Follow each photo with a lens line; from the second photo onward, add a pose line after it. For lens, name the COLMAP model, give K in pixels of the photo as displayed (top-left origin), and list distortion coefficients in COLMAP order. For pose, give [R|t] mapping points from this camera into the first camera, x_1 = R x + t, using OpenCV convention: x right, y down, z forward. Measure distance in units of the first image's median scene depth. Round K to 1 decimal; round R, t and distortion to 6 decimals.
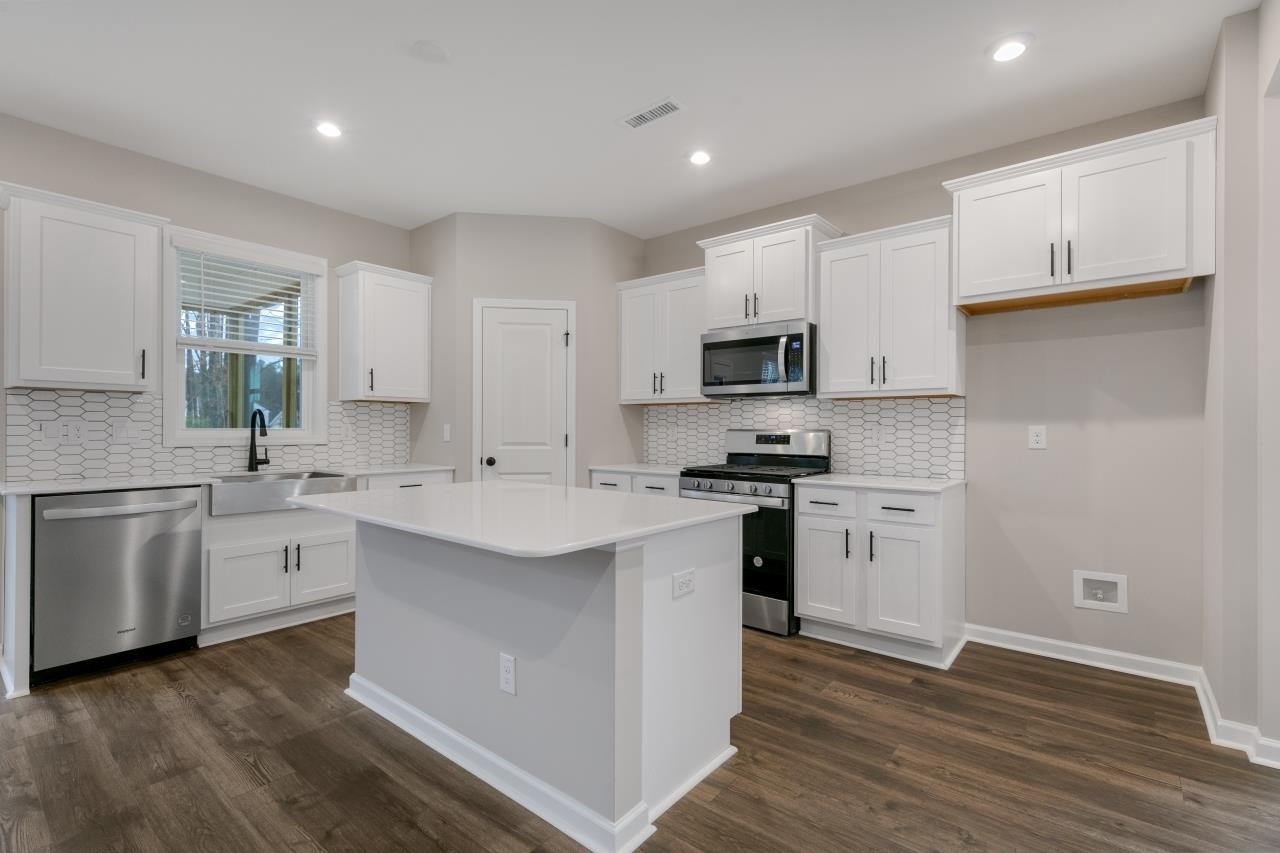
lens RADIAL K [[592.7, 0, 634.5], [0, 592.7, 424.1], [0, 0, 1]] dist [0.002008, 0.000616]
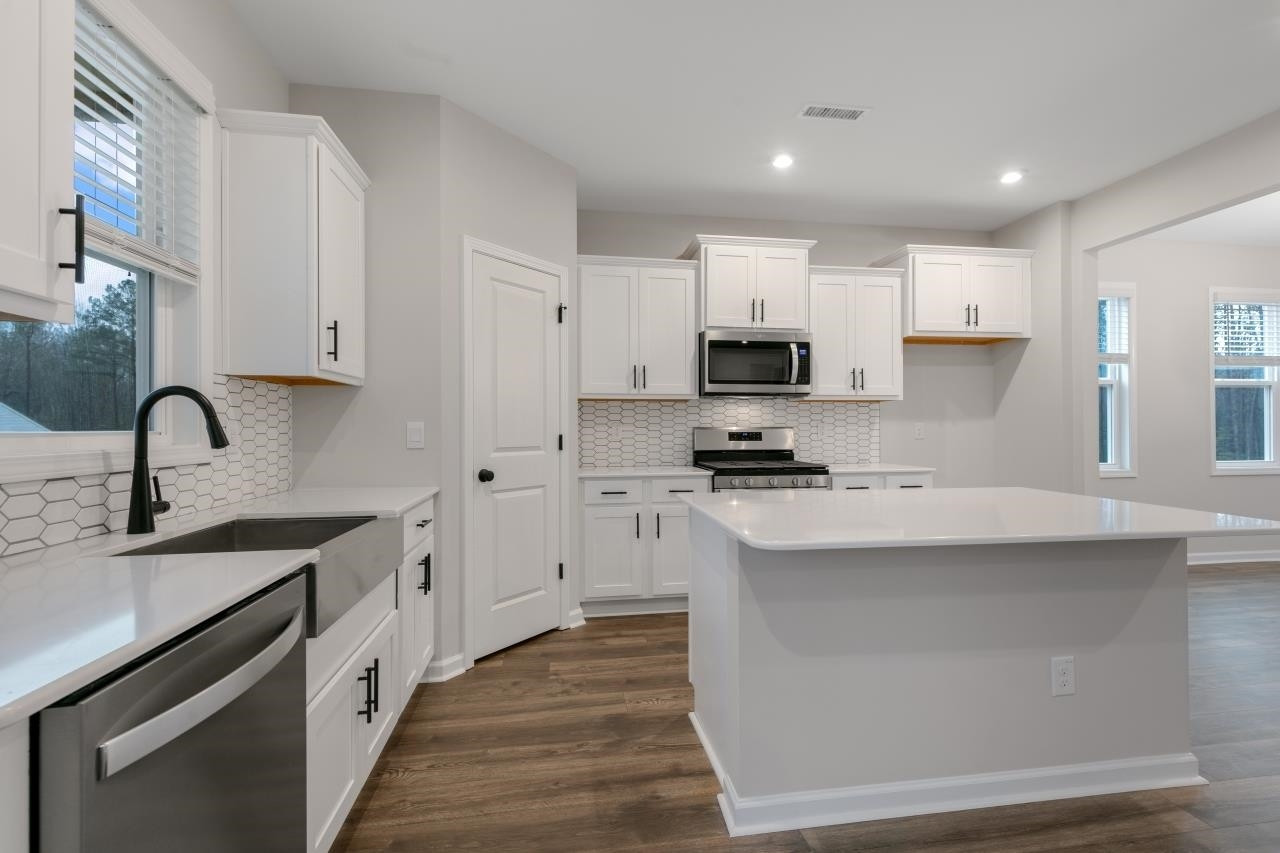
lens RADIAL K [[592.7, 0, 634.5], [0, 592.7, 424.1], [0, 0, 1]] dist [0.002008, 0.000616]
pose [[0.656059, -0.000220, 0.754710, -0.731319], [0.000966, 0.999999, -0.000549, 0.004026], [-0.754709, 0.001090, 0.656058, 0.461427]]
